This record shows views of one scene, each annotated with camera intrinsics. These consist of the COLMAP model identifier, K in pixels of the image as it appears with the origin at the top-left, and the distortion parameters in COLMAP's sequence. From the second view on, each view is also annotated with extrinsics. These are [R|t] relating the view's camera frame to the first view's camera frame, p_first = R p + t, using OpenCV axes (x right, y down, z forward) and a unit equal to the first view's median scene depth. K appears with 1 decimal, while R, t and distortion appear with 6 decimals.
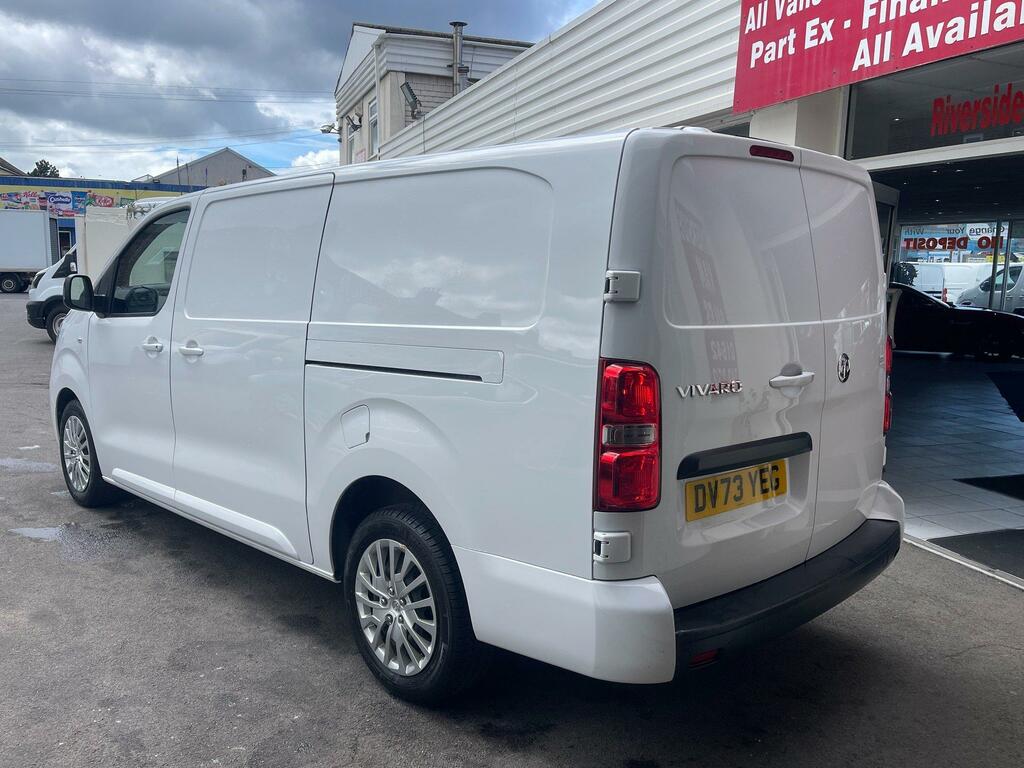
lens RADIAL K [[839.5, 0, 521.8], [0, 839.5, 380.7], [0, 0, 1]] dist [0.035394, -0.021899]
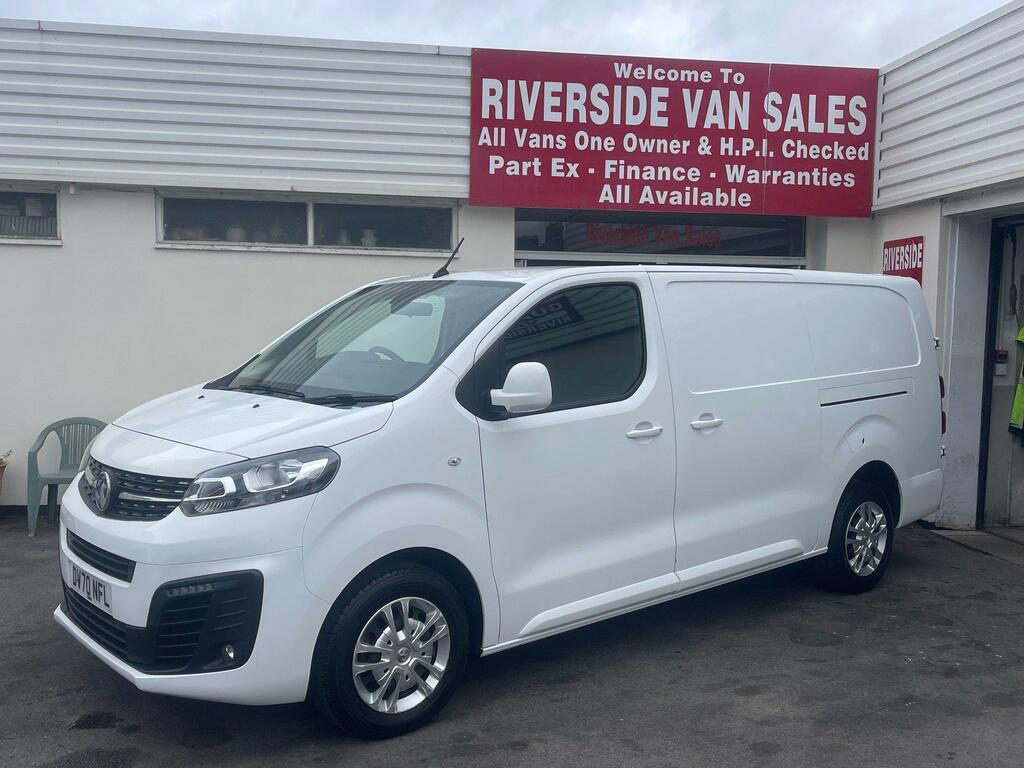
lens RADIAL K [[975.4, 0, 510.8], [0, 975.4, 383.1], [0, 0, 1]] dist [0.024215, 0.000000]
pose [[0.211086, -0.077112, 0.974421, -1.369867], [0.126293, 0.990679, 0.051041, -0.142645], [-0.969274, 0.112289, 0.218857, 0.773656]]
